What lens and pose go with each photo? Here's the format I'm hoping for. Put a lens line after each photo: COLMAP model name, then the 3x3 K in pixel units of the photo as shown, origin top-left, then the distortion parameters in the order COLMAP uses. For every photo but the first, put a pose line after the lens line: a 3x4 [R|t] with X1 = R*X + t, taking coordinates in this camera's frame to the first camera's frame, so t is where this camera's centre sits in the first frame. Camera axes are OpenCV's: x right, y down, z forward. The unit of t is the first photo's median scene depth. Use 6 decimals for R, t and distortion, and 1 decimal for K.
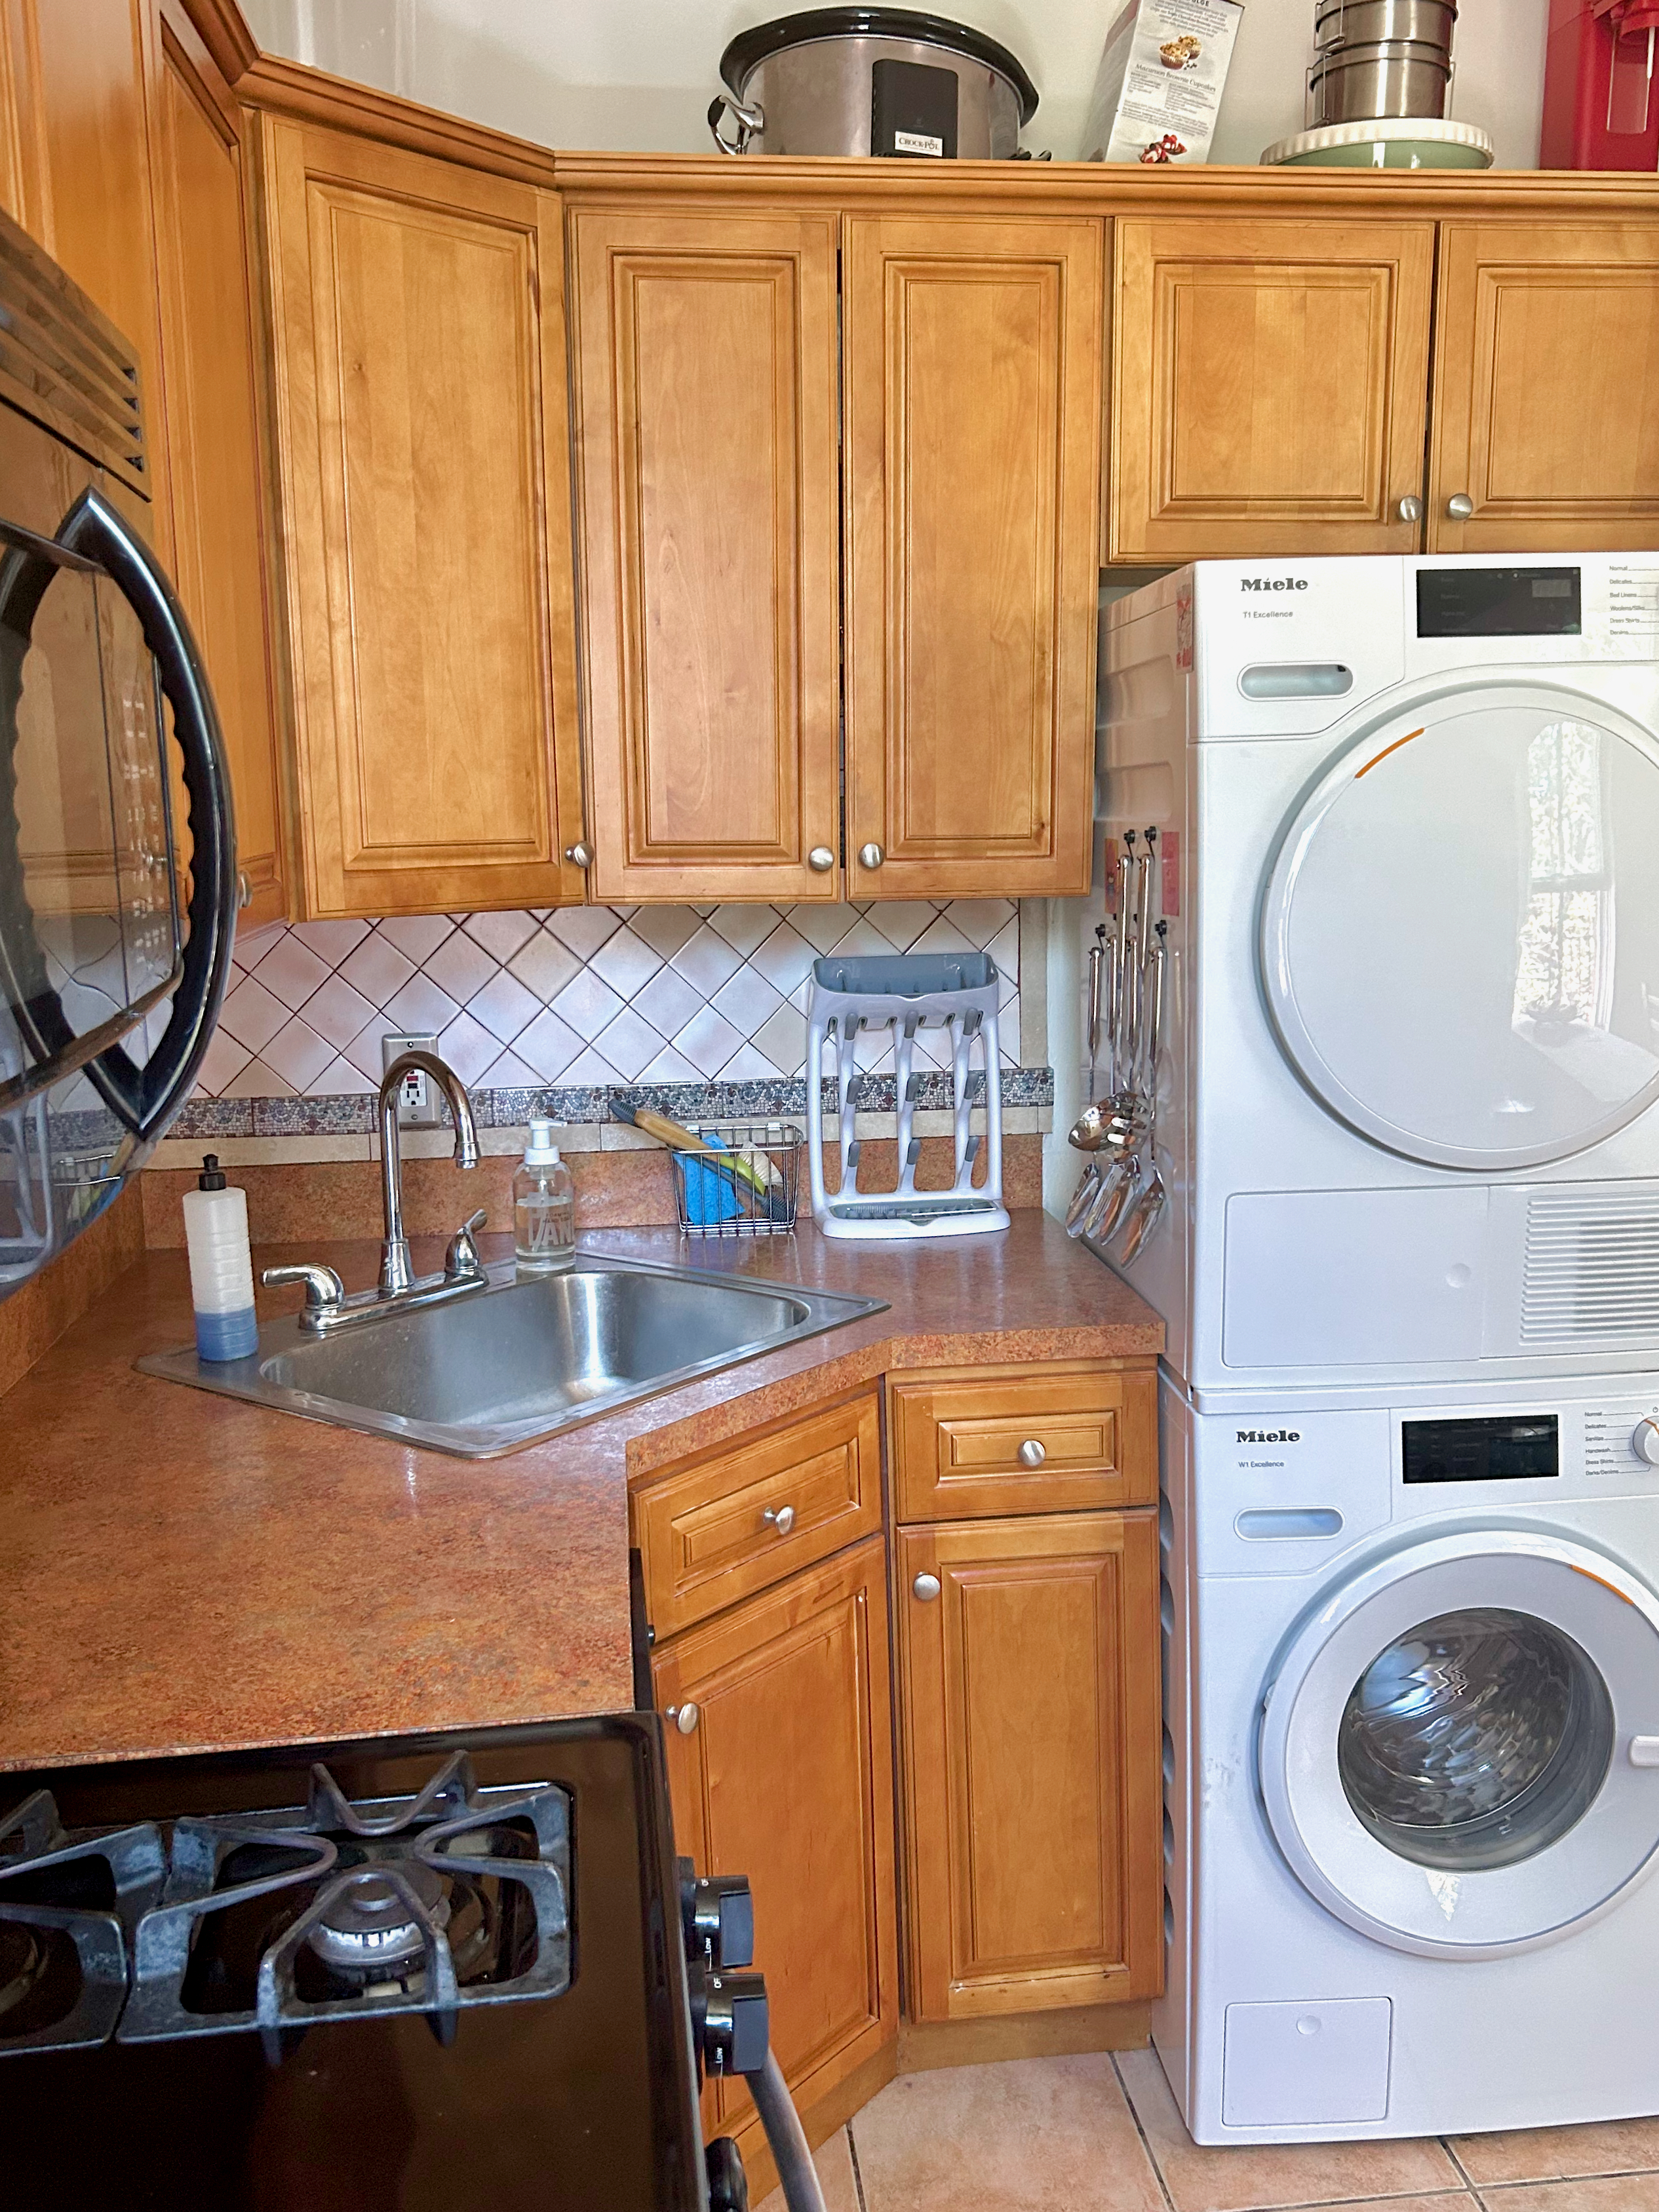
lens RADIAL K [[1971.0, 0, 829.5], [0, 1971.0, 1106.0], [0, 0, 1]] dist [0.005806, 0.007310]
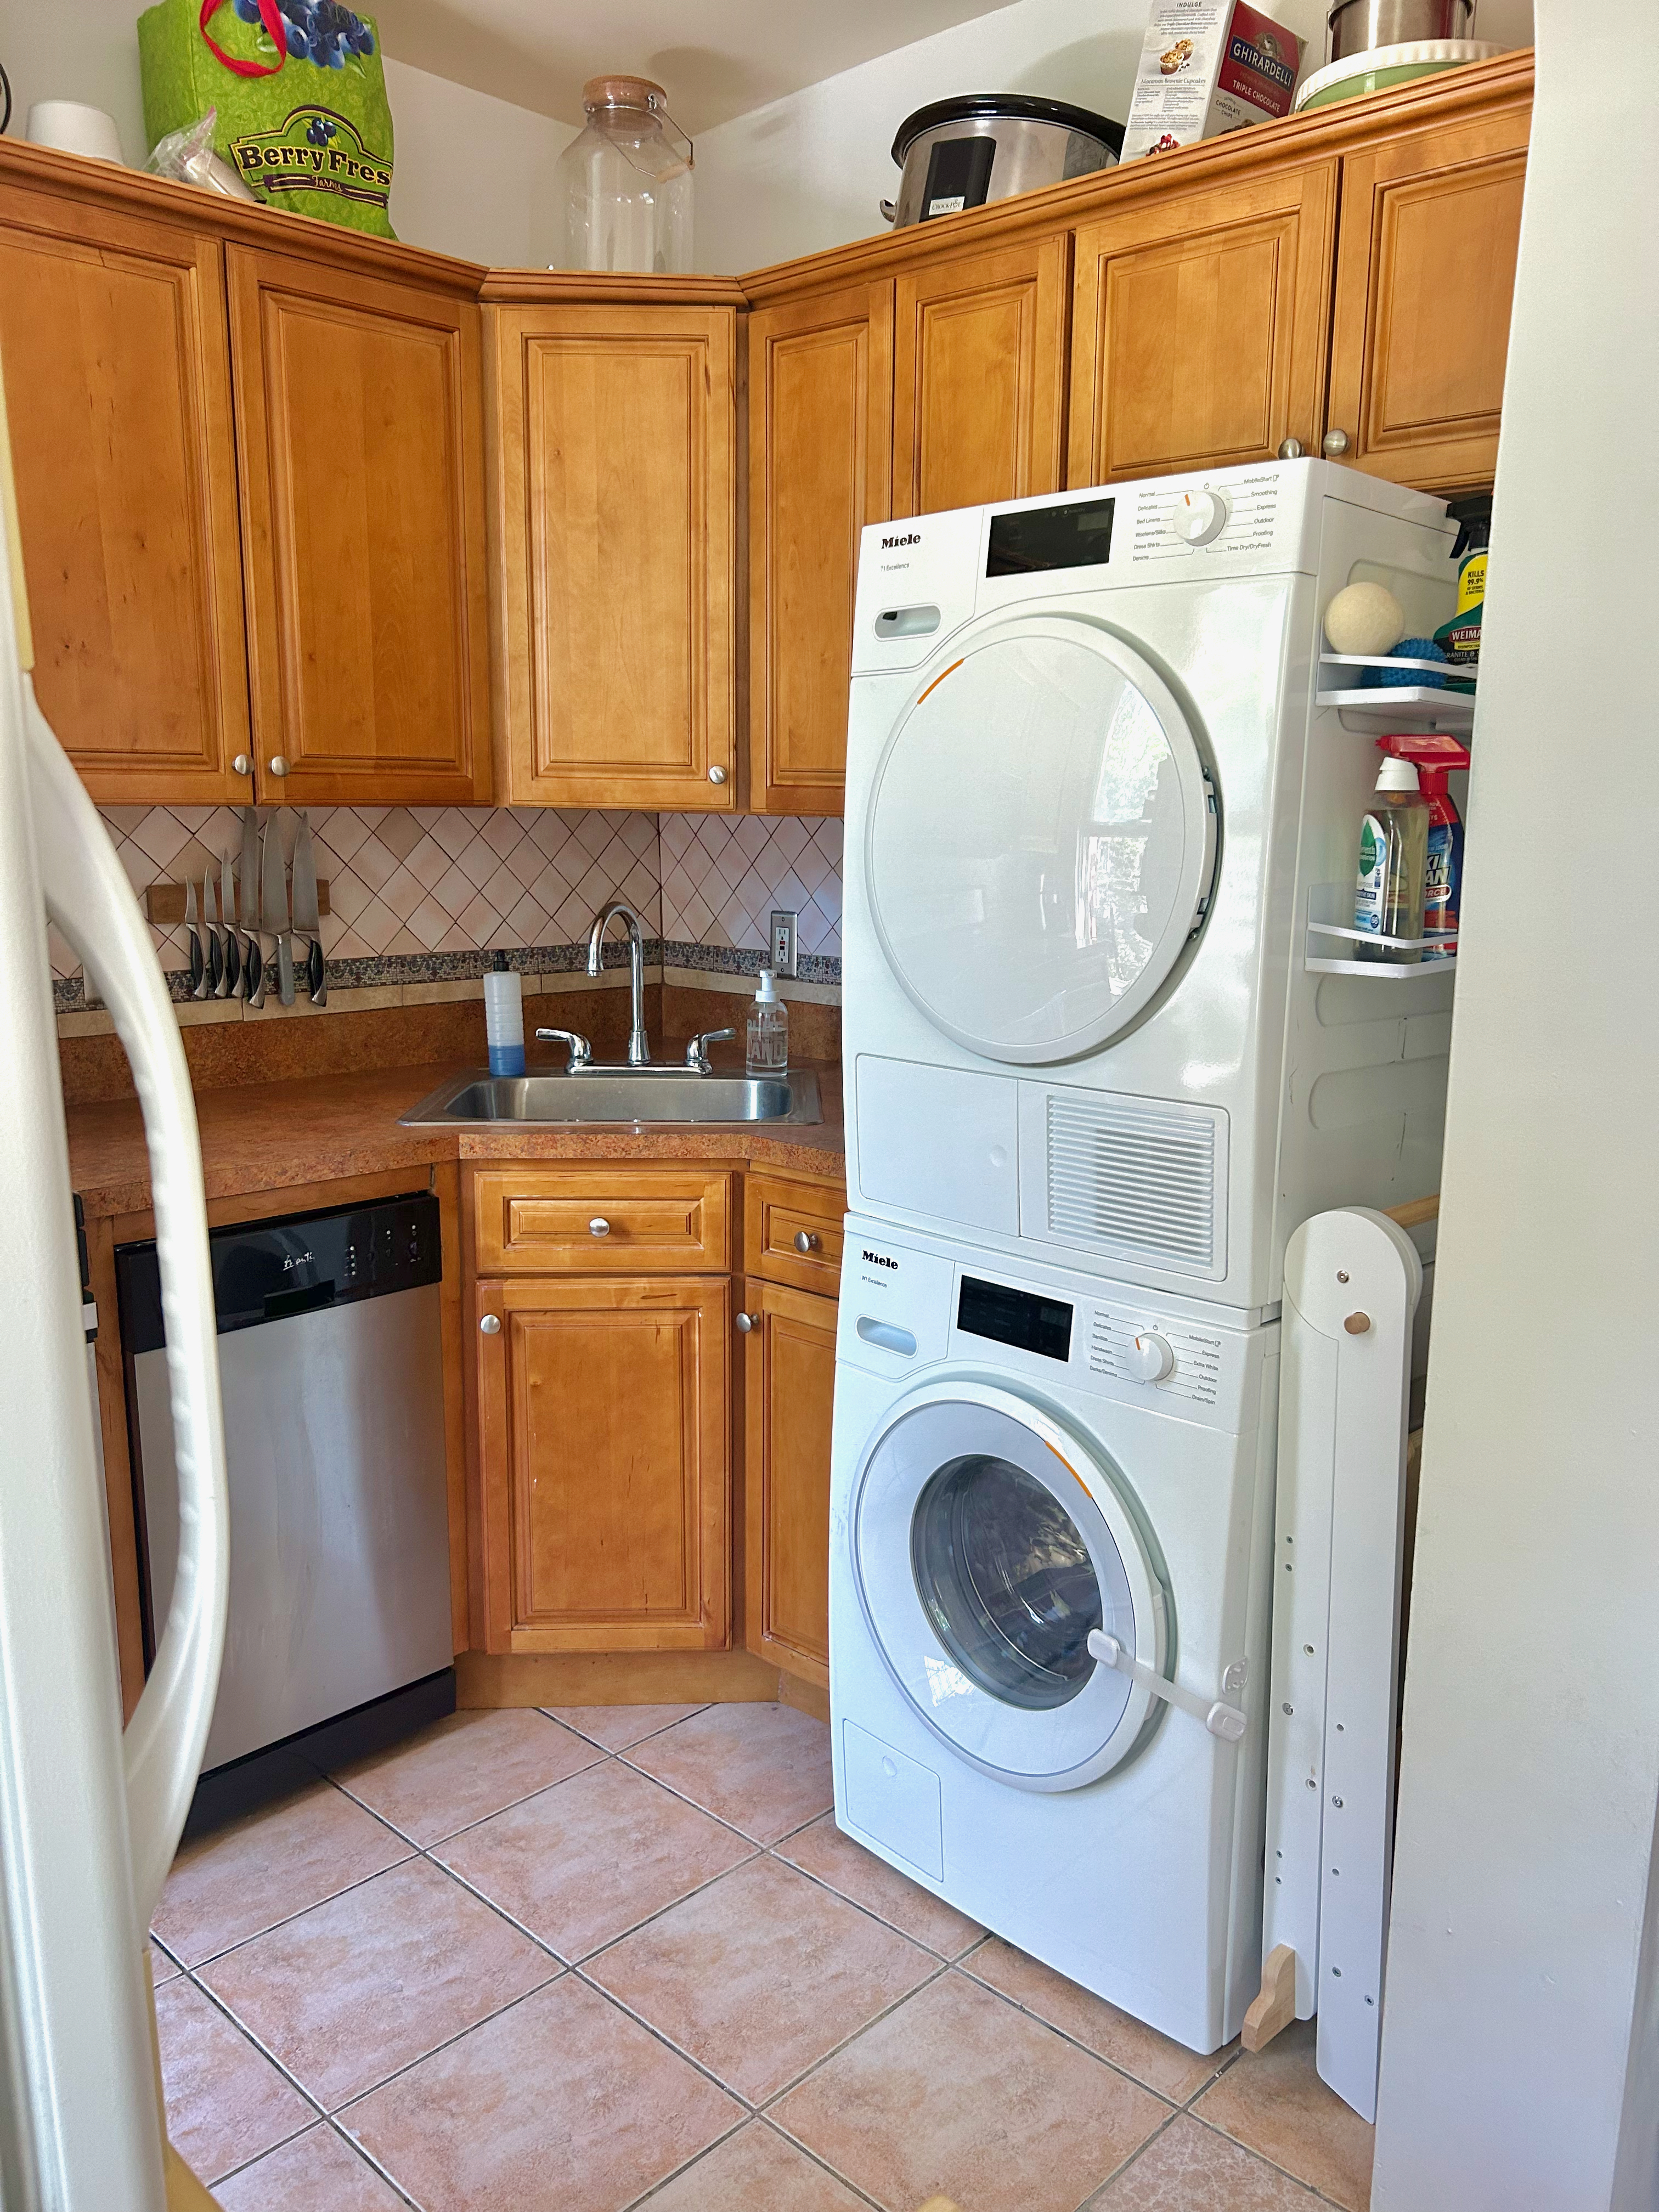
lens RADIAL K [[1675.0, 0, 833.2], [0, 1675.0, 1120.9], [0, 0, 1]] dist [0.026395, -0.032525]
pose [[0.636028, 0.169631, -0.752790, 0.928300], [-0.153734, 0.983838, 0.091805, -0.005277], [0.756197, 0.057338, 0.651827, 0.295340]]
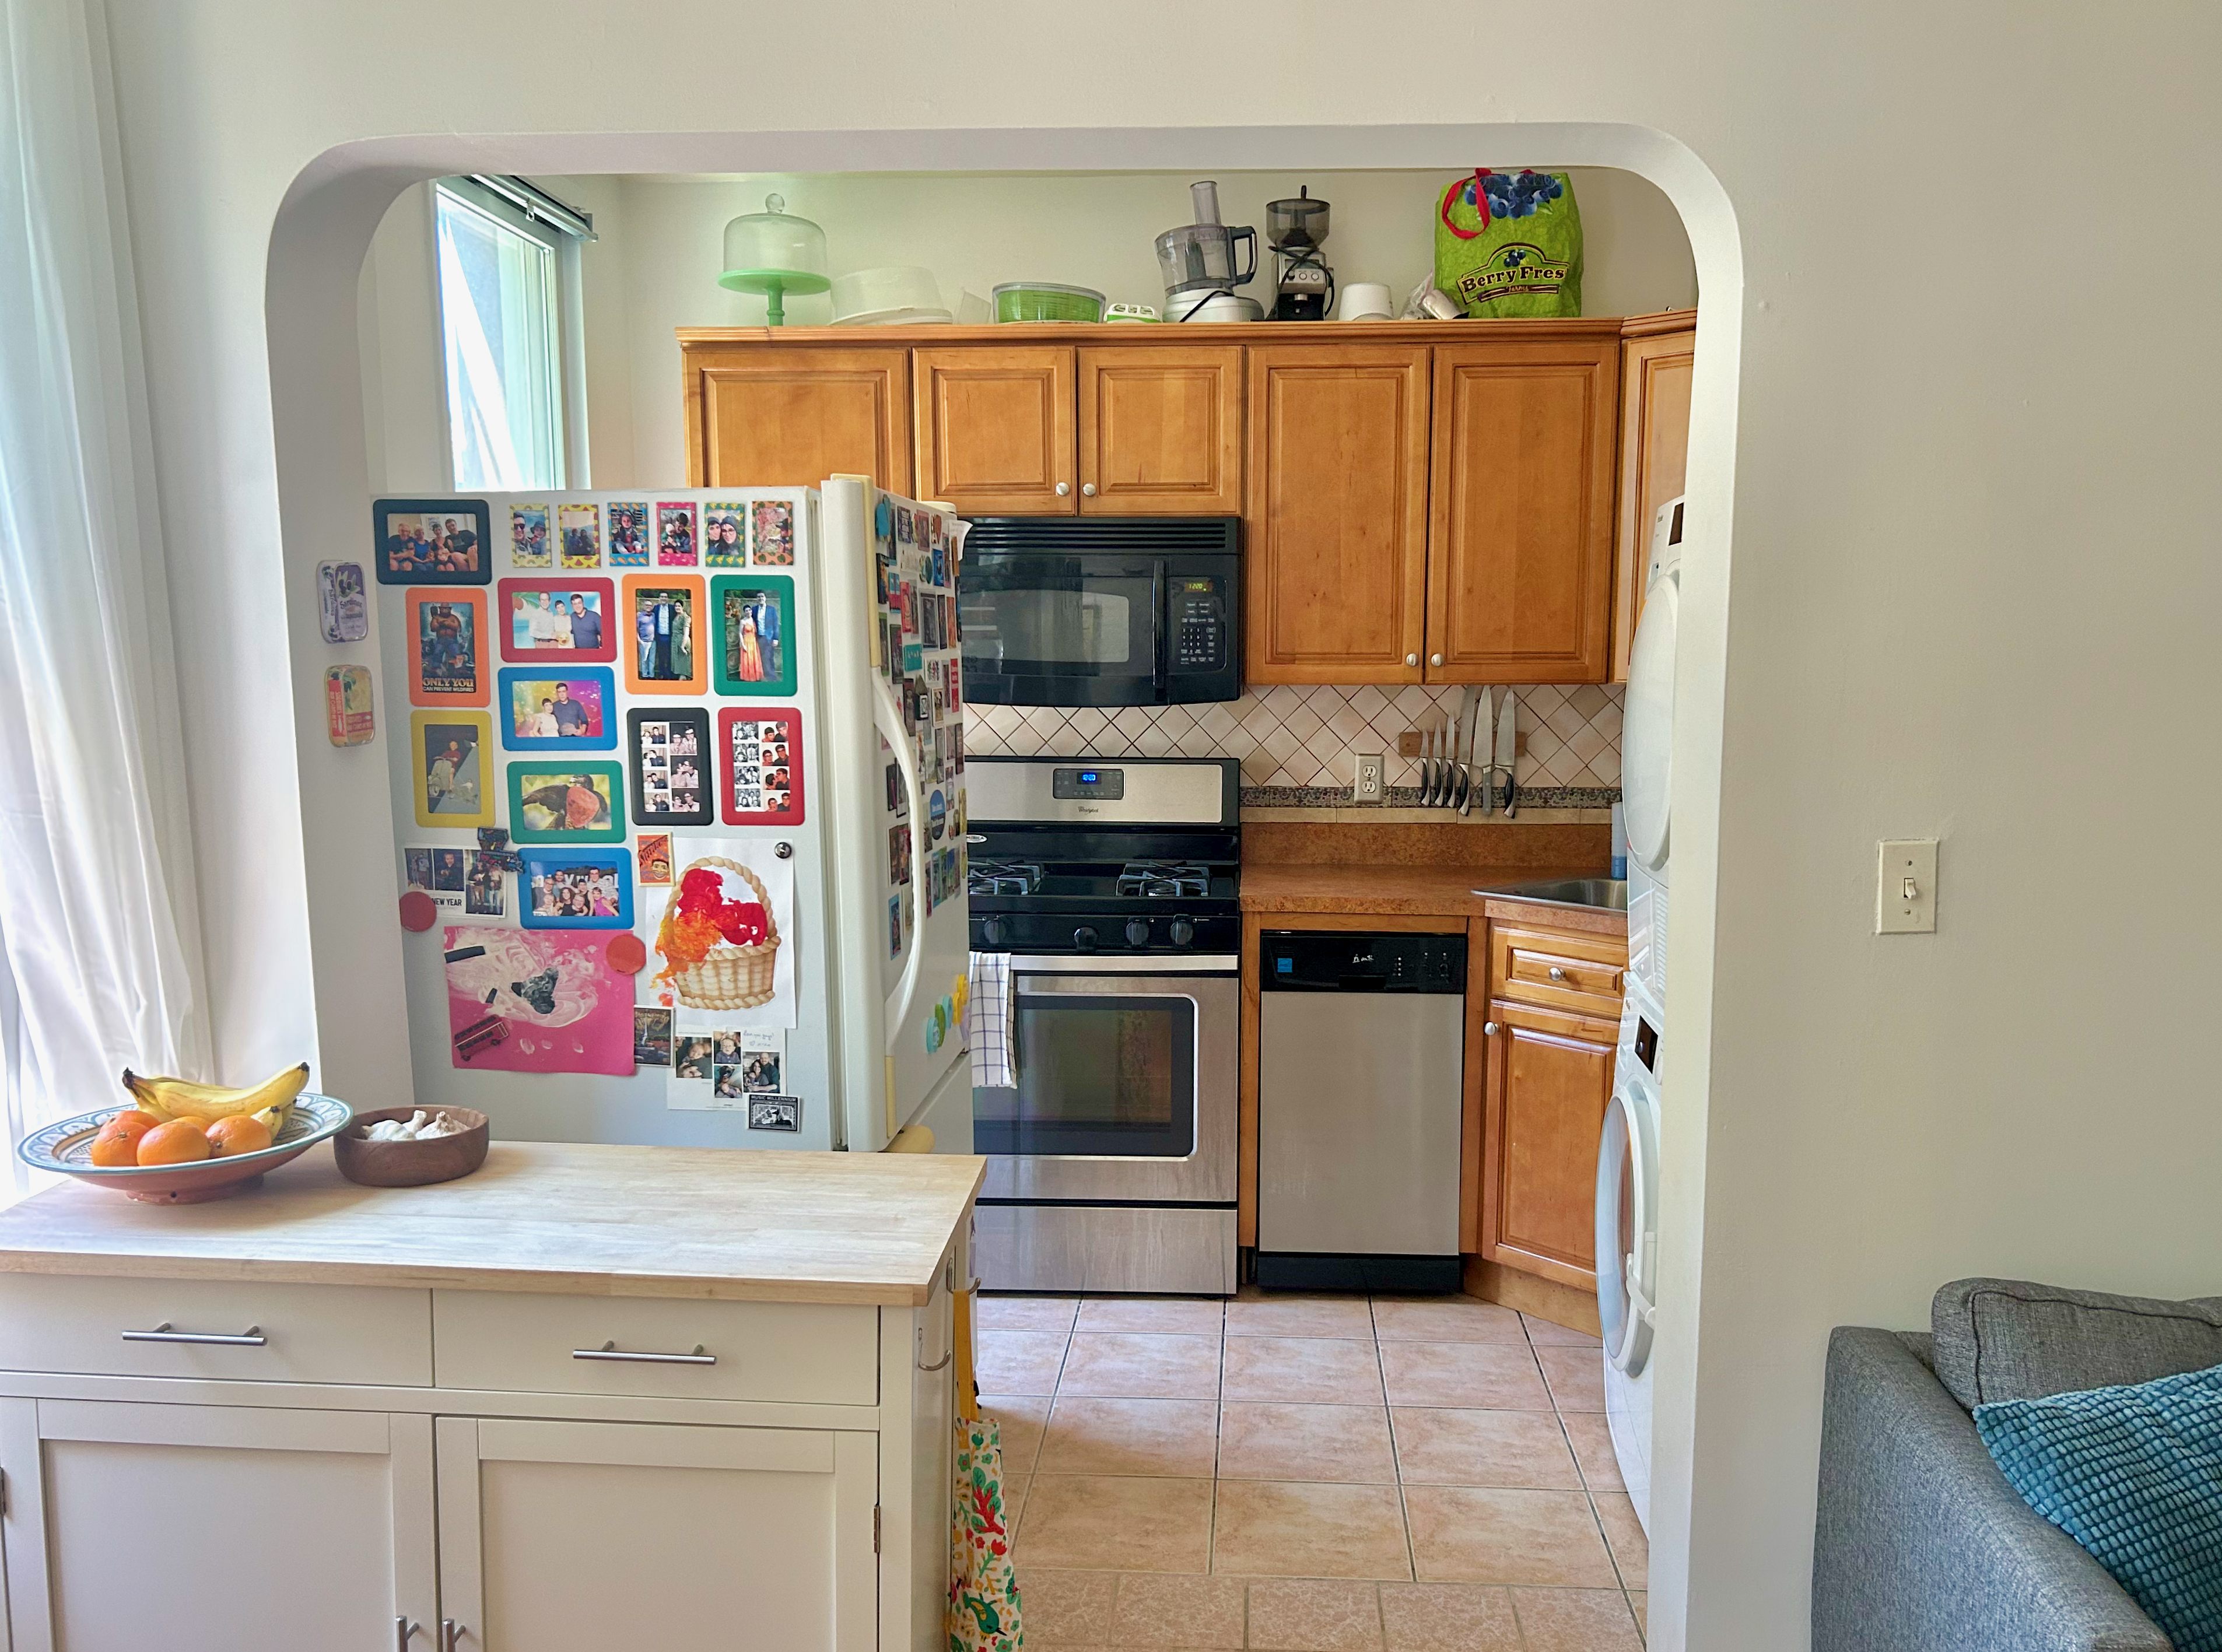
lens RADIAL K [[1777.9, 0, 1113.5], [0, 1777.9, 895.6], [0, 0, 1]] dist [0.004208, -0.001478]
pose [[-0.199425, 0.162124, -0.966409, 1.752862], [-0.164167, 0.966752, 0.196059, -0.152863], [0.966064, 0.197751, -0.166179, 0.774095]]
